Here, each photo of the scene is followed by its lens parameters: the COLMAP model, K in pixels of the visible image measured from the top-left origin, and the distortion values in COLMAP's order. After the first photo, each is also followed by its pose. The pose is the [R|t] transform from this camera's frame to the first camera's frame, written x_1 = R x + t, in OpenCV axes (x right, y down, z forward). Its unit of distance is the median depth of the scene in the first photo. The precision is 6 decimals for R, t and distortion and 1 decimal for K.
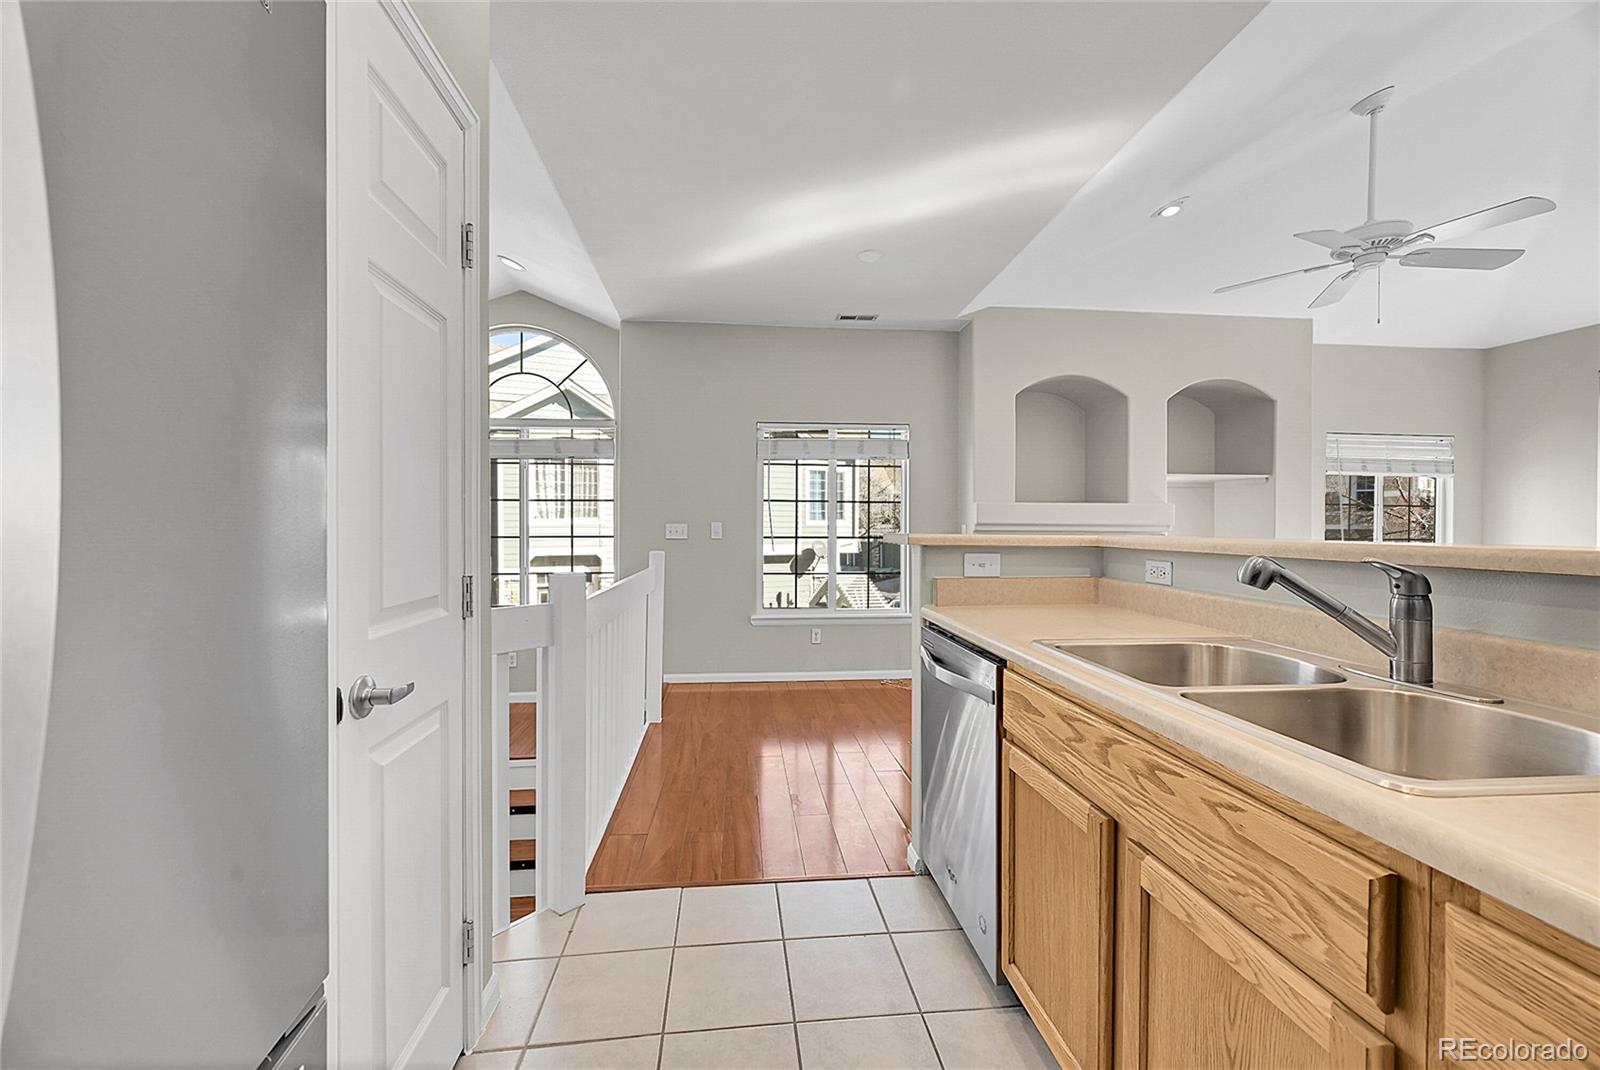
lens RADIAL K [[656.7, 0, 849.4], [0, 656.7, 536.7], [0, 0, 1]] dist [-0.002703, -0.000801]
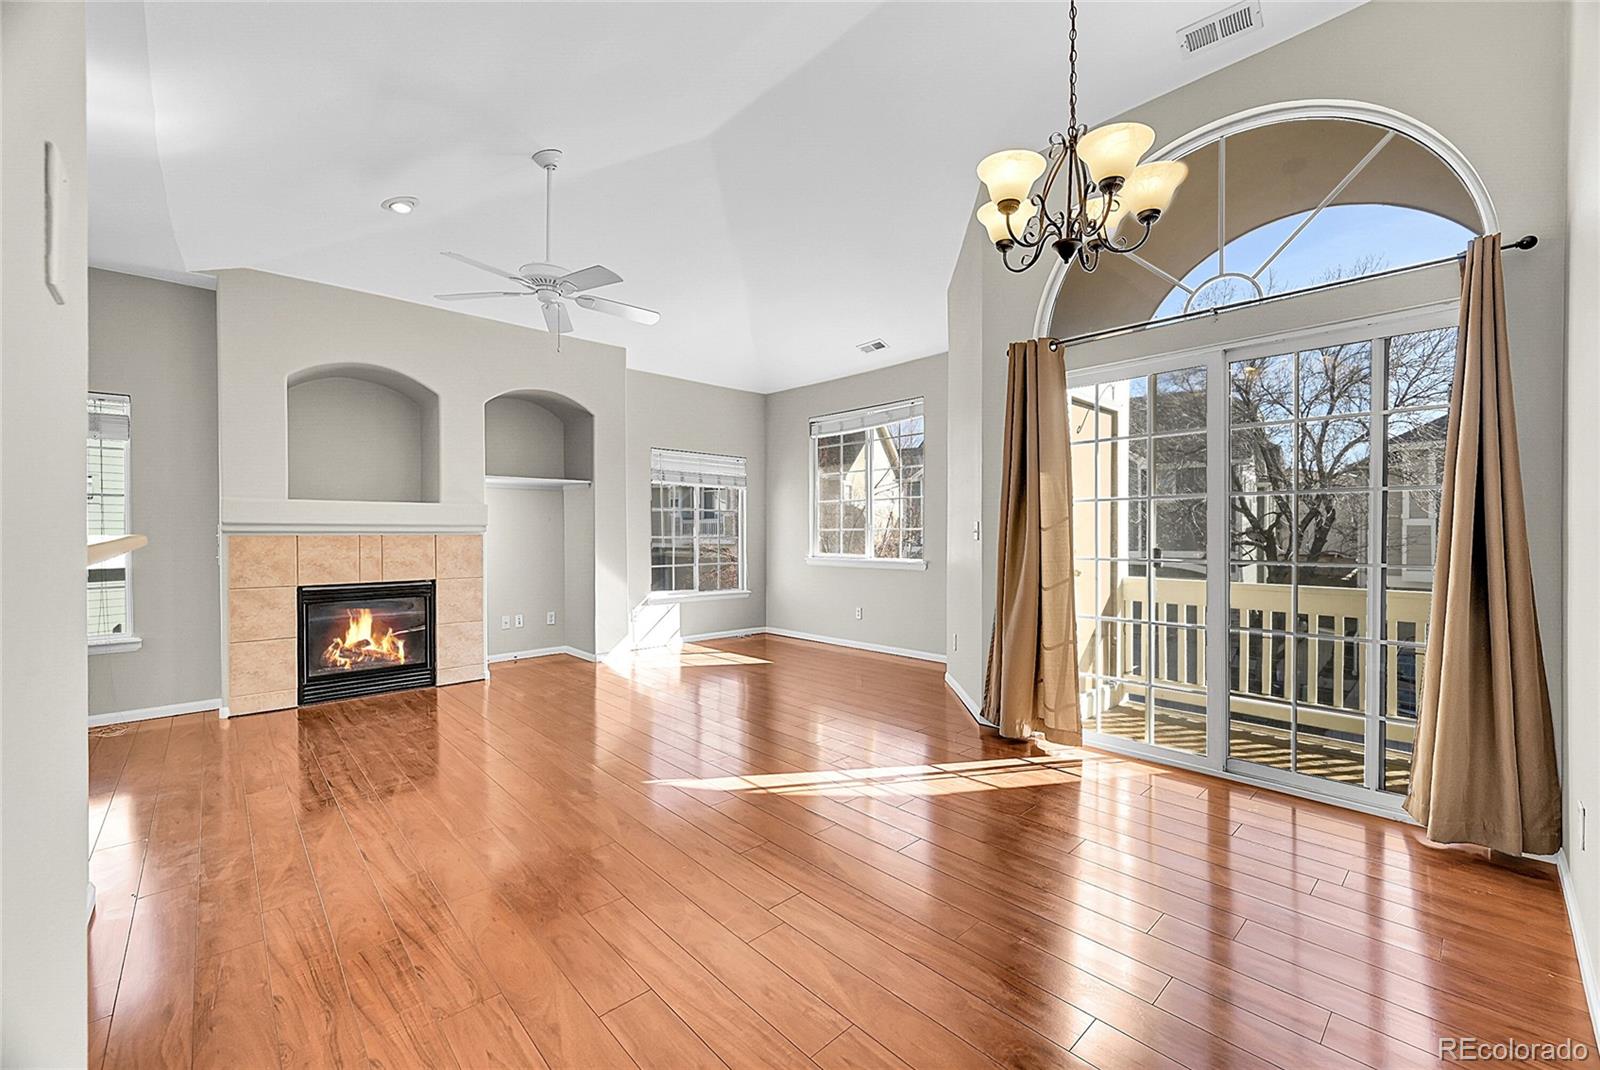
lens RADIAL K [[656.7, 0, 814.6], [0, 656.7, 536.4], [0, 0, 1]] dist [-0.002703, -0.000801]
pose [[0.793772, -0.005681, 0.608188, 0.264673], [0.009125, 0.999955, -0.002568, 0.005537], [-0.608146, 0.007588, 0.793789, -0.112789]]
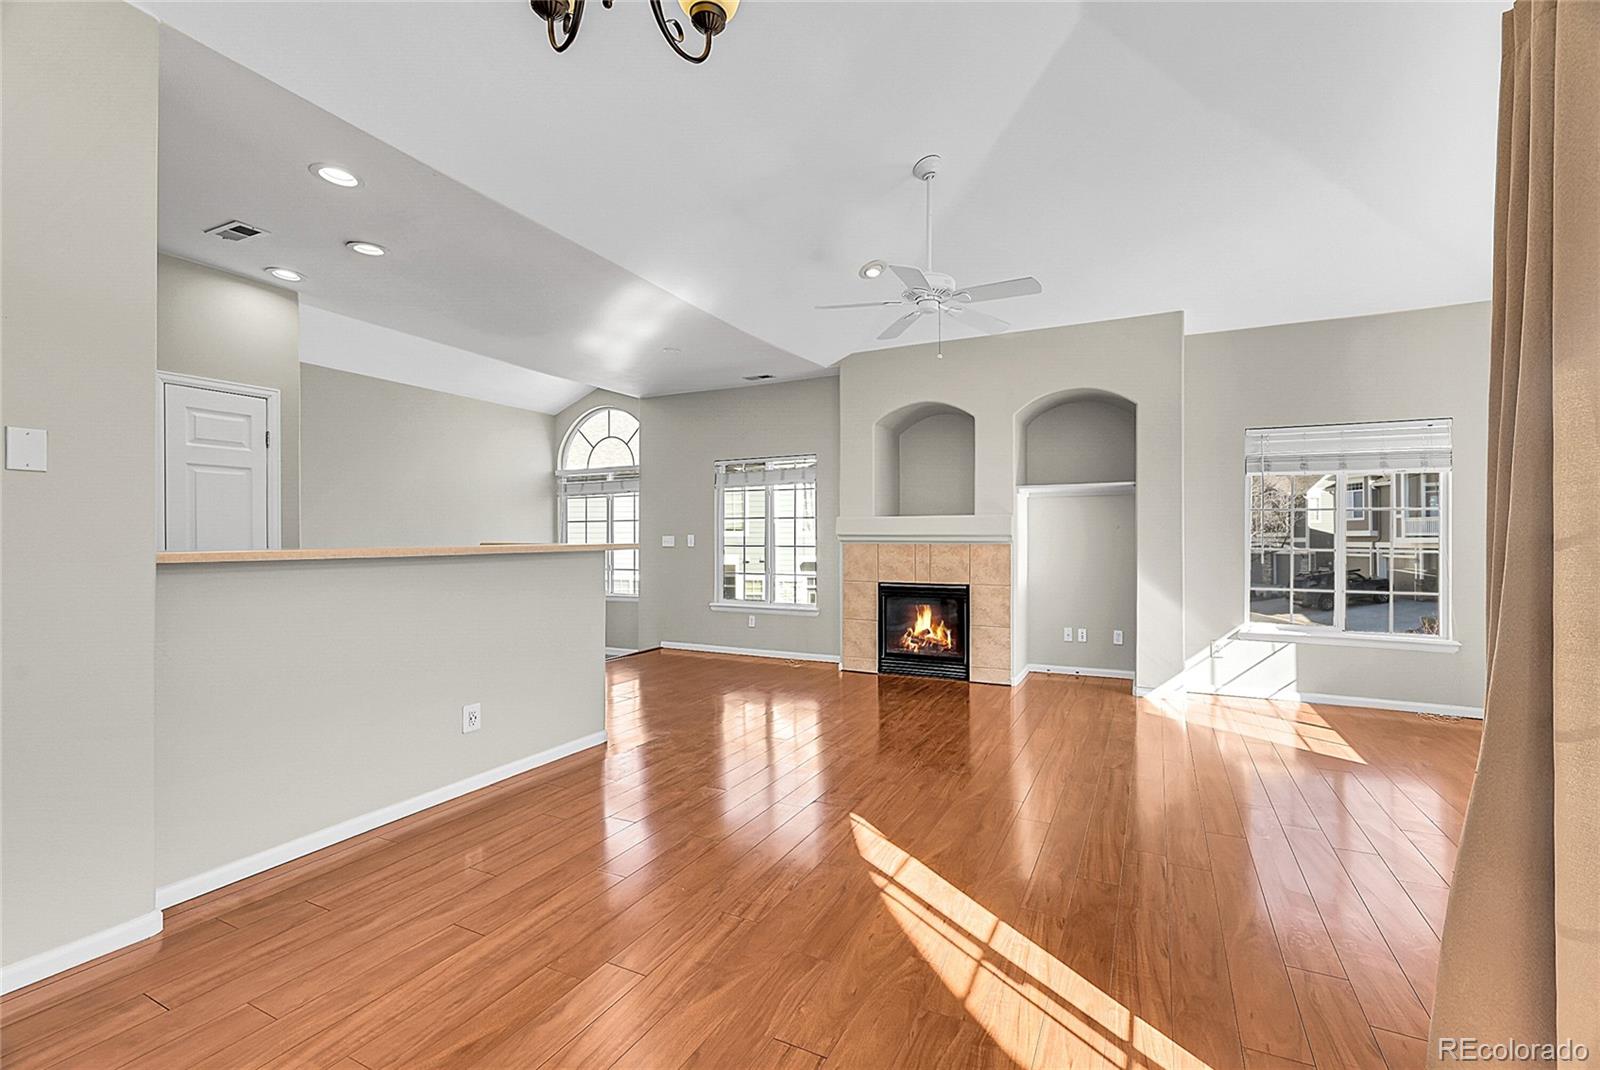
lens RADIAL K [[656.7, 0, 851.4], [0, 656.7, 542.3], [0, 0, 1]] dist [-0.002703, -0.000801]
pose [[0.858449, 0.001861, -0.512896, 0.770556], [-0.006816, 0.999947, -0.007780, 0.002628], [0.512854, 0.010174, 0.858416, -0.019983]]
